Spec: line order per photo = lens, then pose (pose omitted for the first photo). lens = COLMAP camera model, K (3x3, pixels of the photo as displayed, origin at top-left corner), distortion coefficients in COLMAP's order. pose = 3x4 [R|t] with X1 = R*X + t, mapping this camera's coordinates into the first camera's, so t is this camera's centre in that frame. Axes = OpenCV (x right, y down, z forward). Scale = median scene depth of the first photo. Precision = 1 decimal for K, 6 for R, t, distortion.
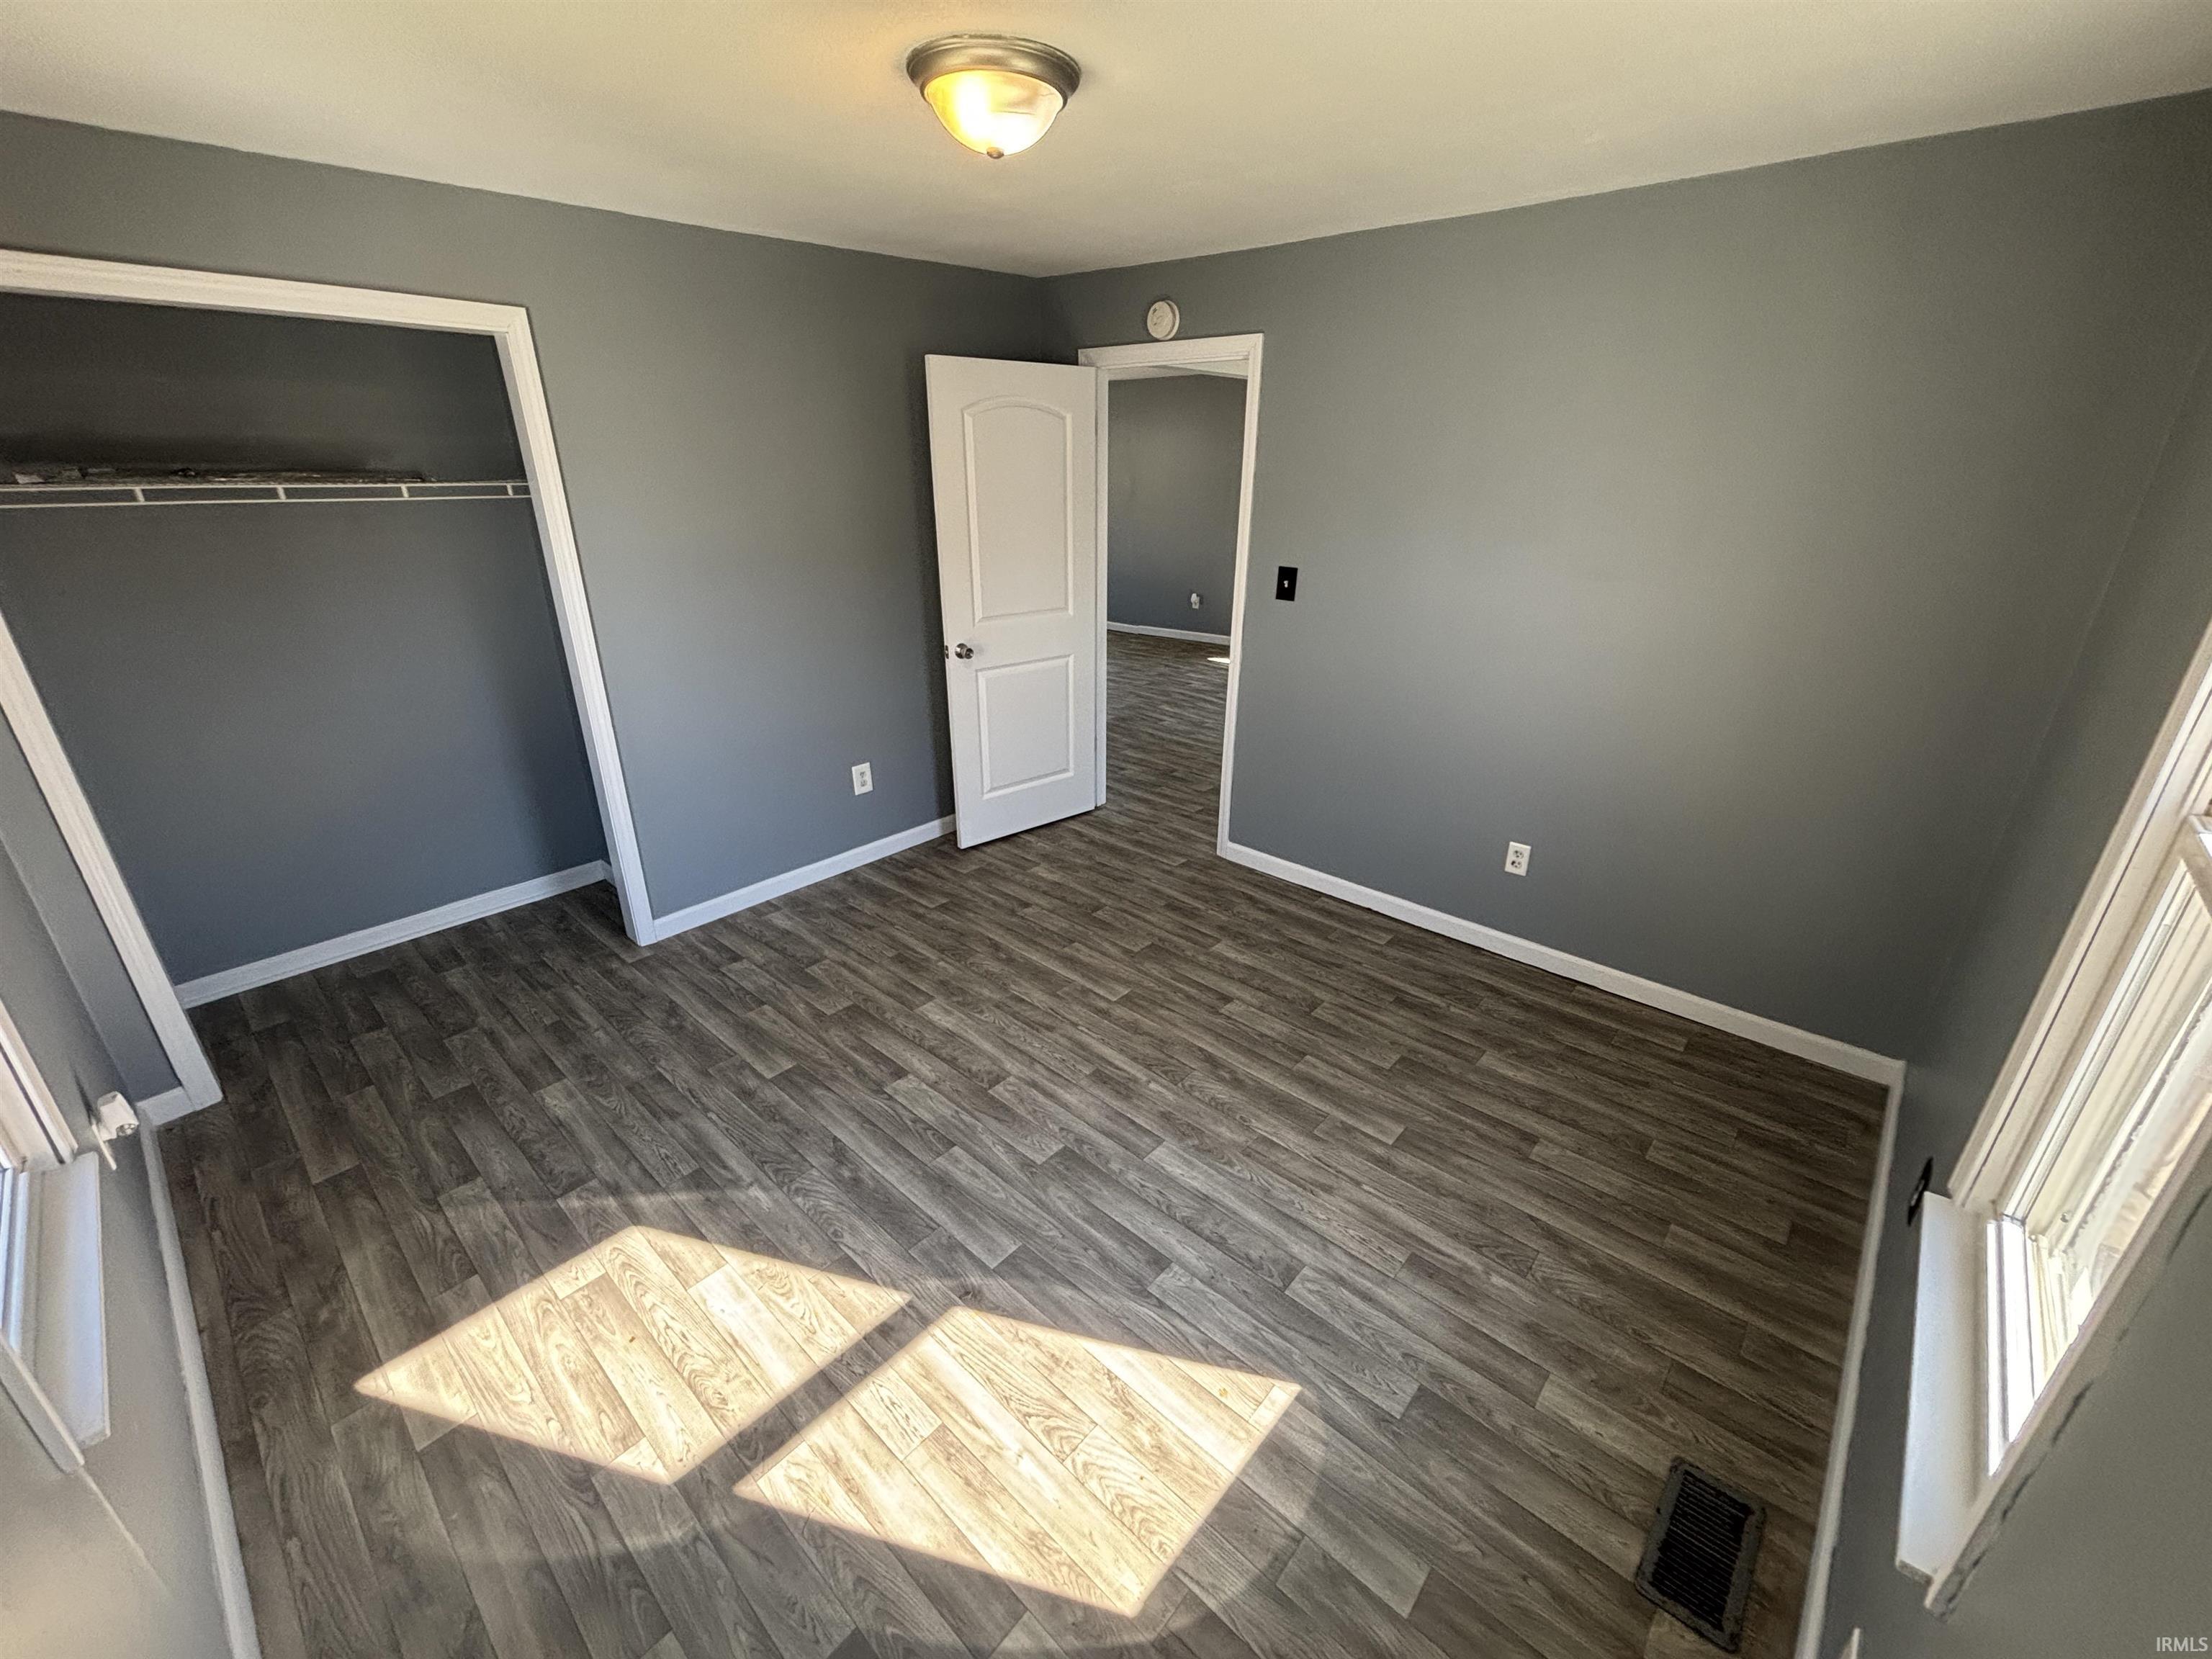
lens RADIAL K [[894.5, 0, 1073.3], [0, 894.5, 851.5], [0, 0, 1]] dist [-0.004470, -0.000247]
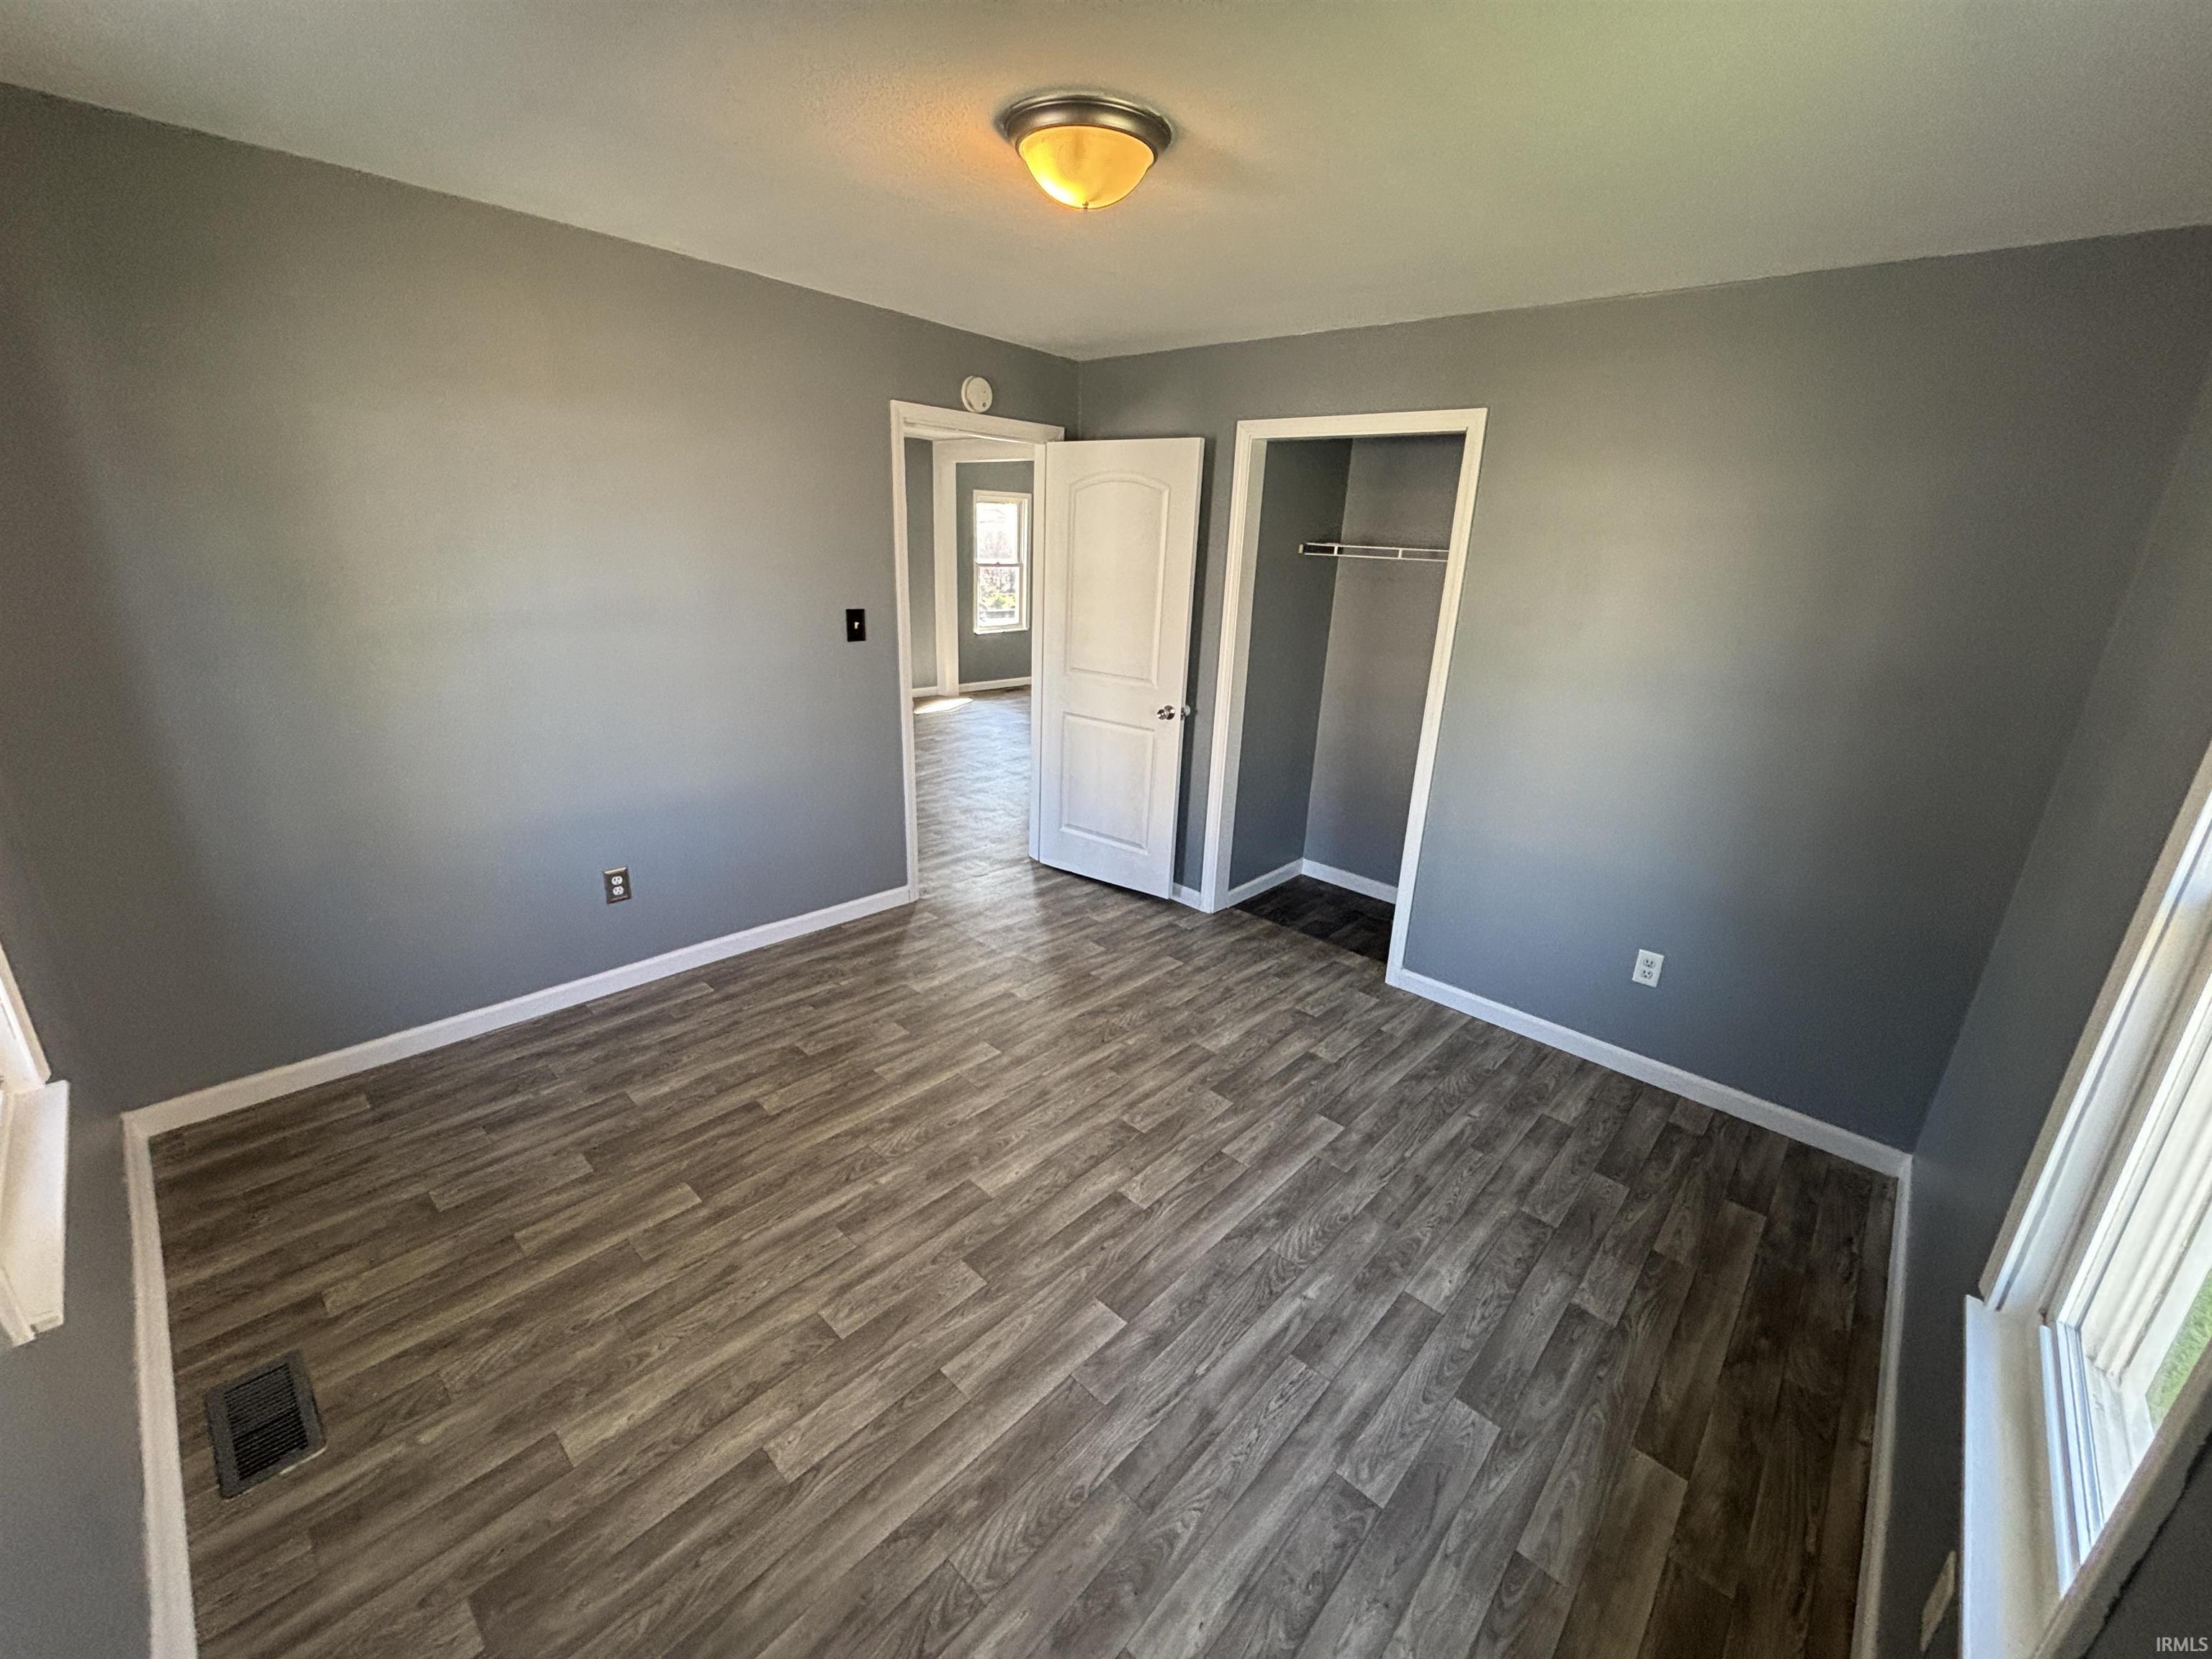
lens RADIAL K [[892.8, 0, 1105.5], [0, 892.8, 817.0], [0, 0, 1]] dist [0.001645, 0.000195]
pose [[0.004217, -0.322748, 0.946475, -0.684624], [0.362441, 0.882621, 0.299360, -0.269805], [-0.931997, 0.341780, 0.120699, 0.573560]]
